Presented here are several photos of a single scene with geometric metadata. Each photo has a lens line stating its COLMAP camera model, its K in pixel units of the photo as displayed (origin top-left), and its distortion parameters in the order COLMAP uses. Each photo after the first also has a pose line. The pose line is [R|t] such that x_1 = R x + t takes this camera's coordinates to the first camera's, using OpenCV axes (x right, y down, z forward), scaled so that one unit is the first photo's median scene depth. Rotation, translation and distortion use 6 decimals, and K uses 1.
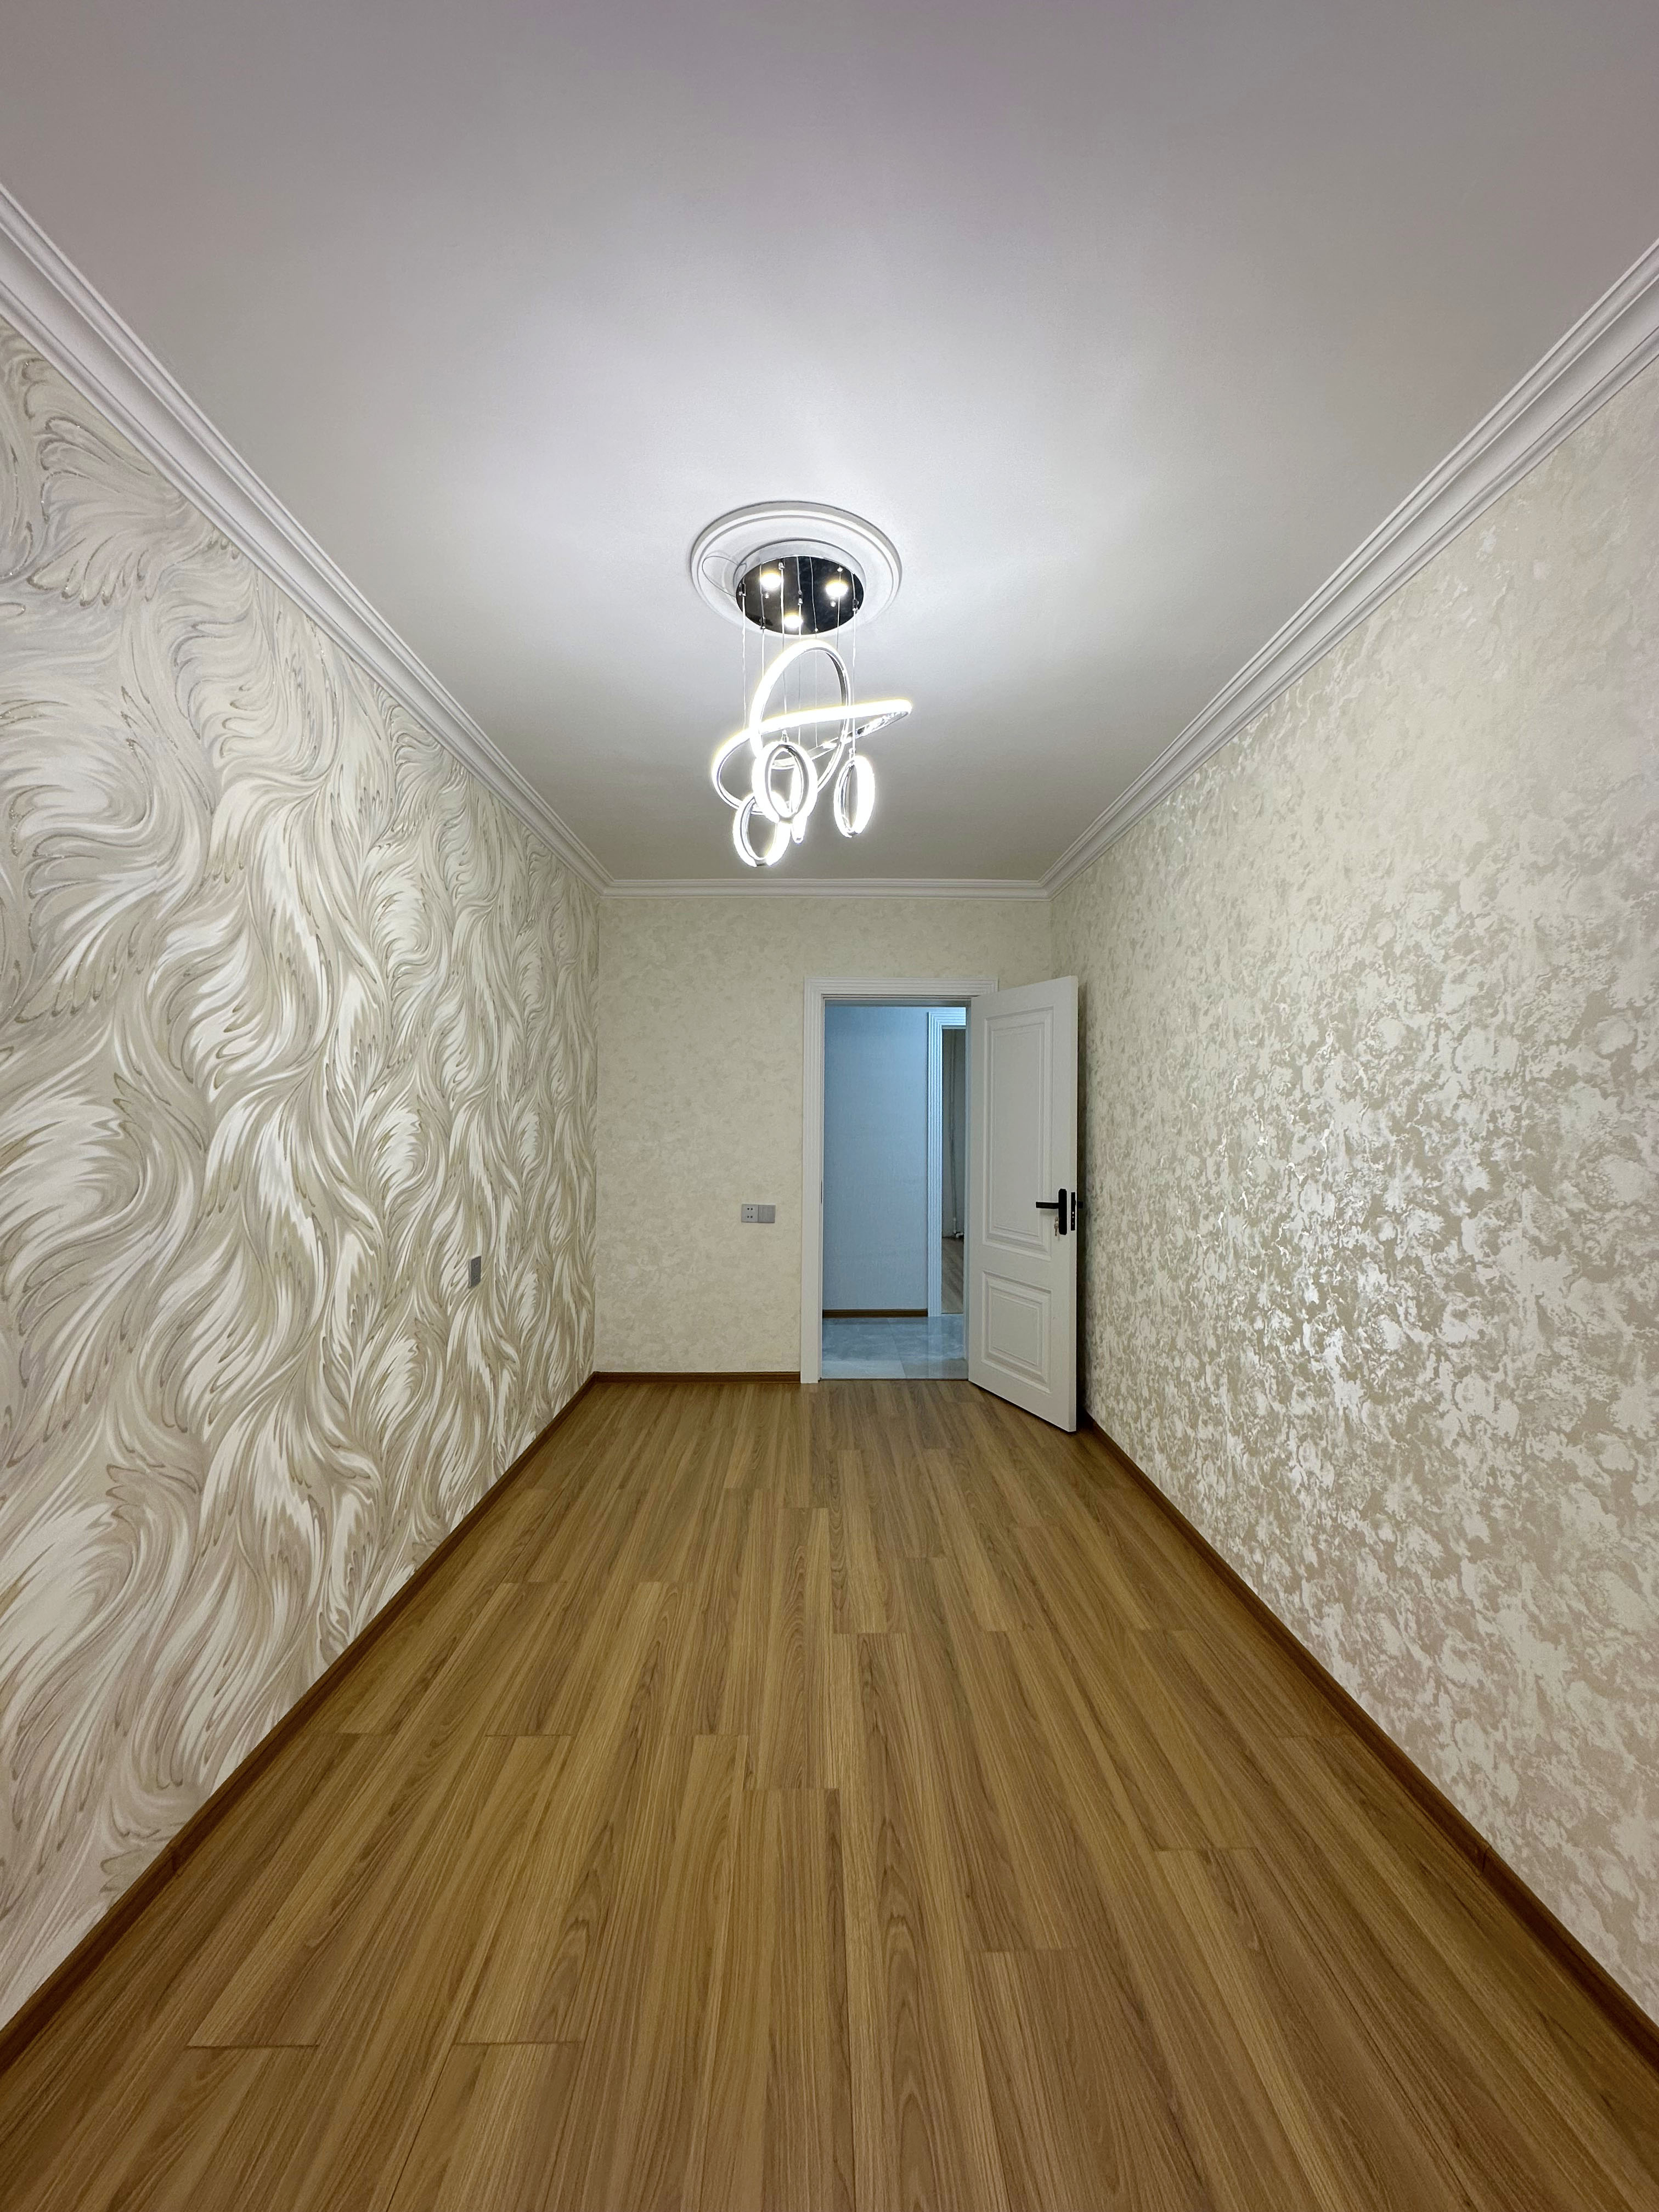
lens RADIAL K [[878.9, 0, 829.5], [0, 878.9, 1106.0], [0, 0, 1]] dist [-0.000094, 0.000023]
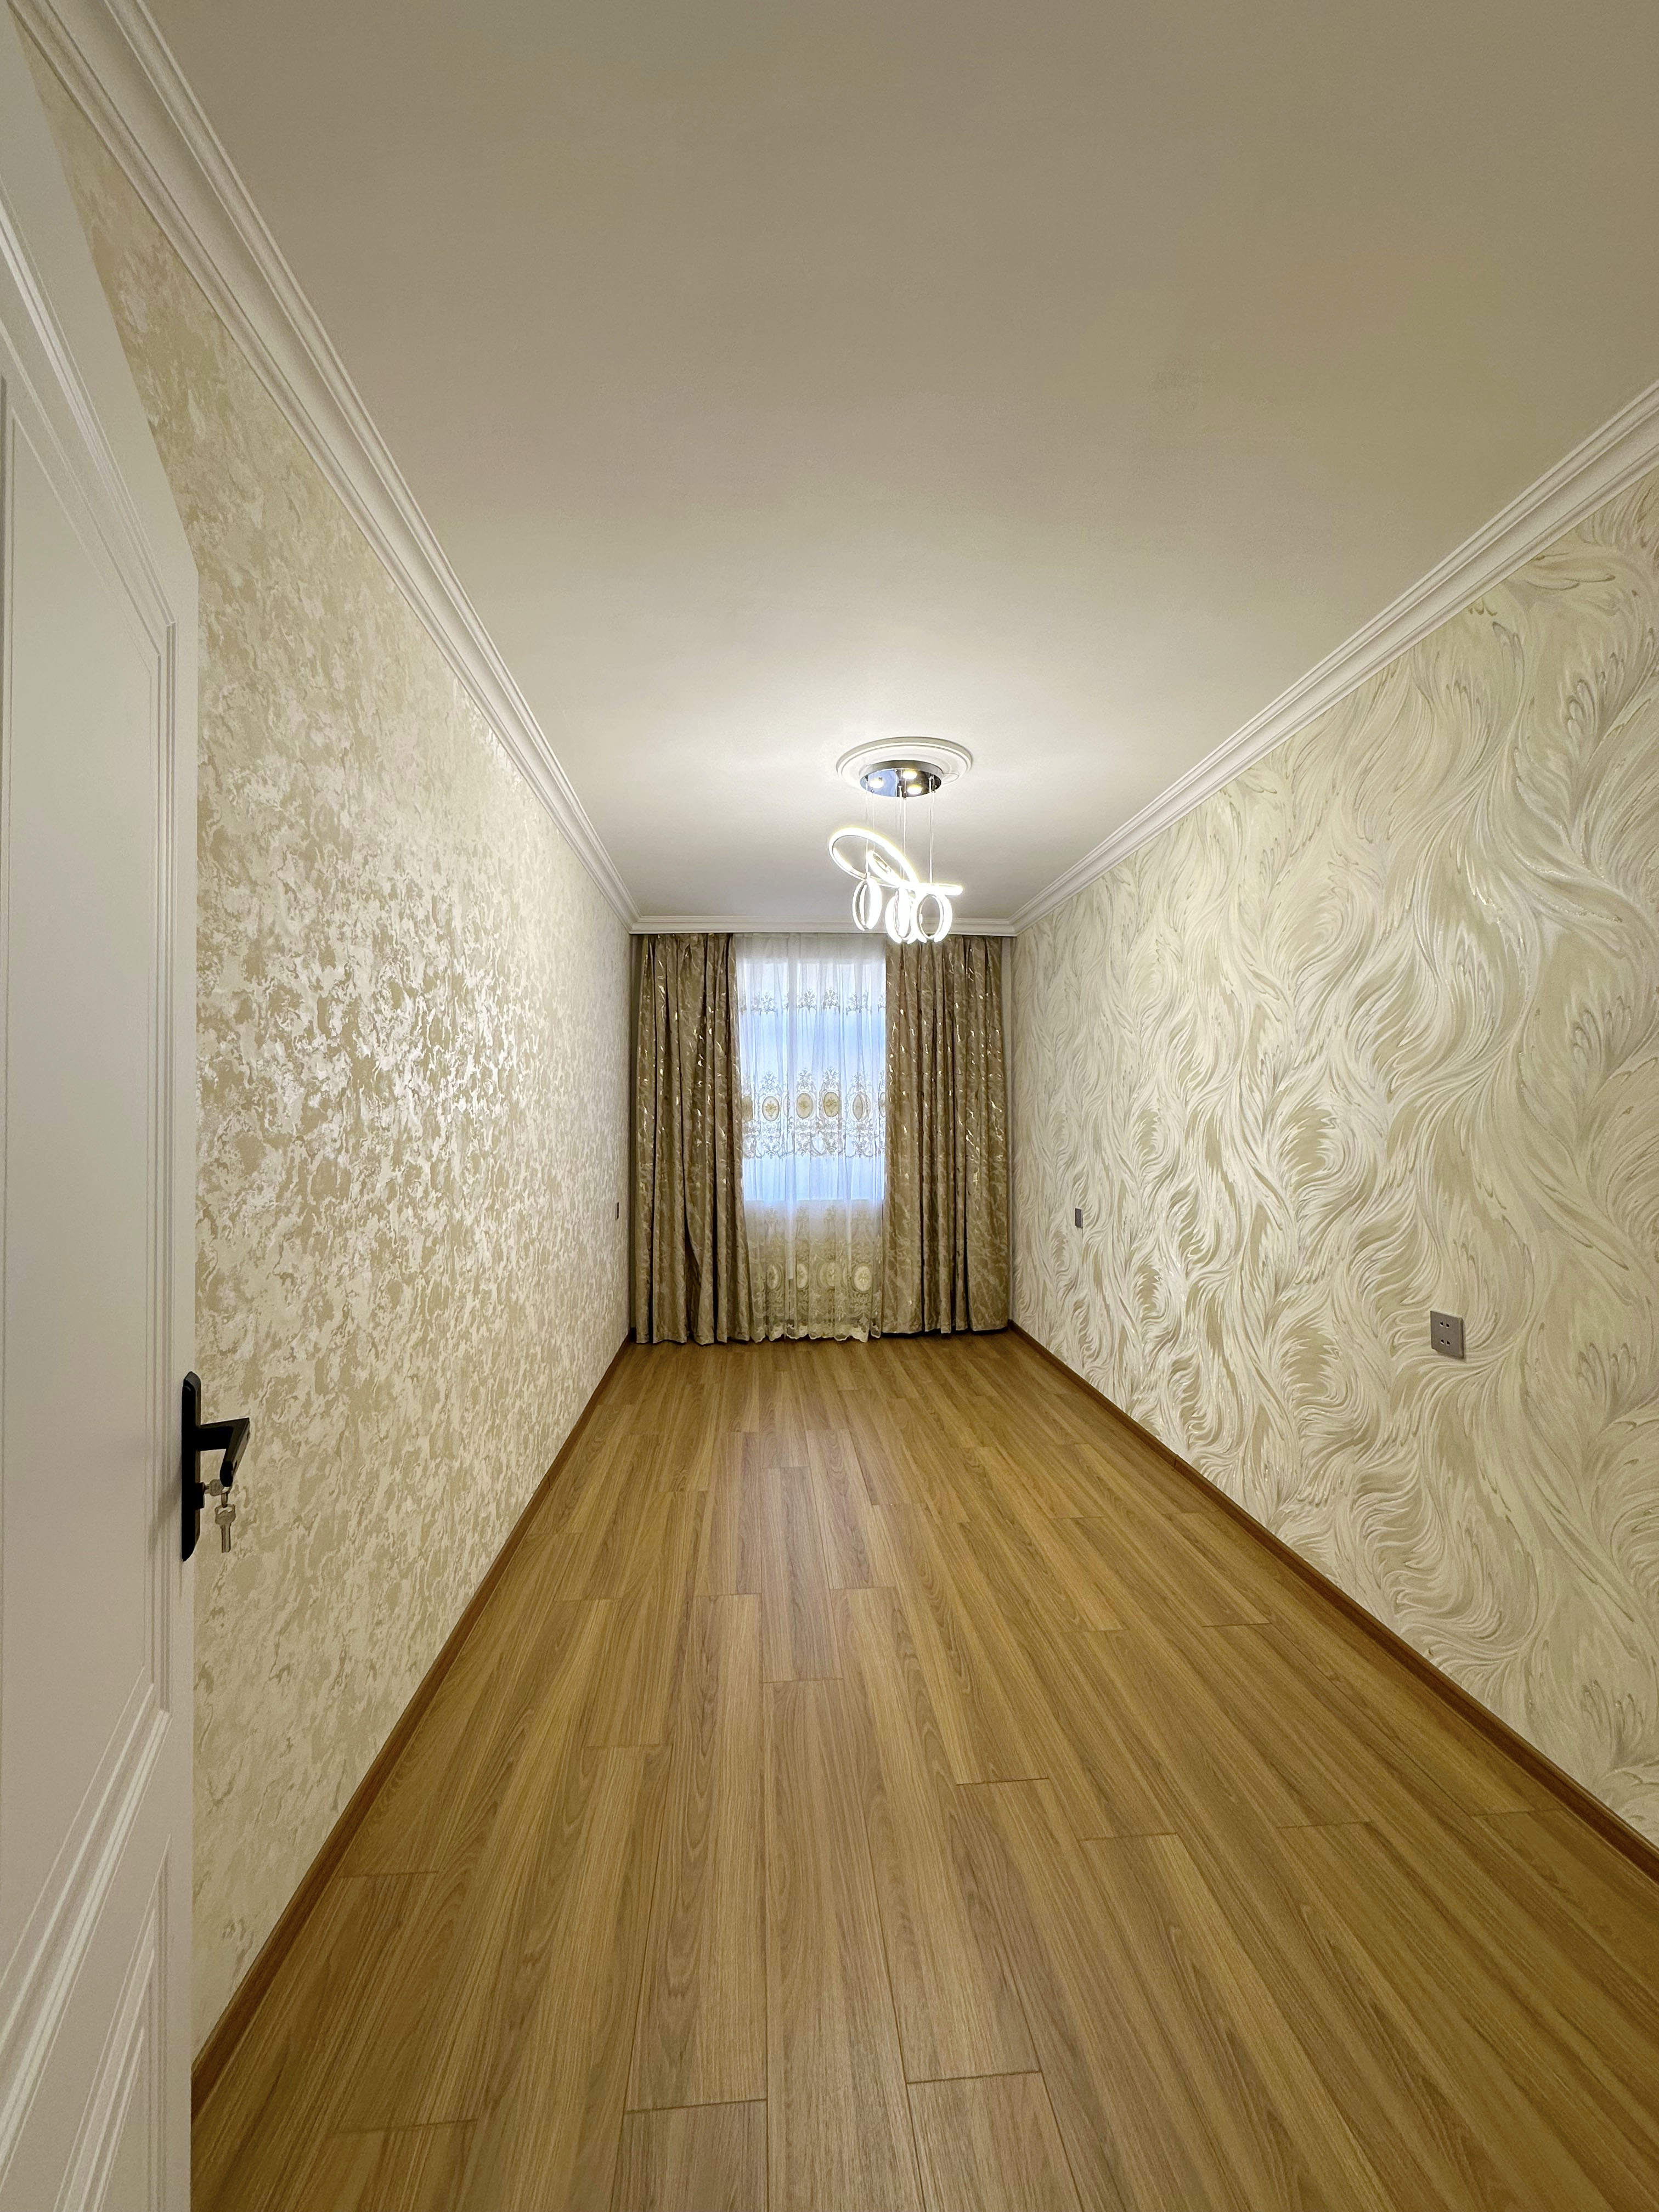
lens RADIAL K [[878.9, 0, 829.5], [0, 878.9, 1106.0], [0, 0, 1]] dist [-0.000094, 0.000023]
pose [[-0.997870, -0.003329, -0.065148, 0.185764], [-0.001268, 0.999498, -0.031657, 0.046704], [0.065220, -0.031507, -0.997373, 2.448039]]
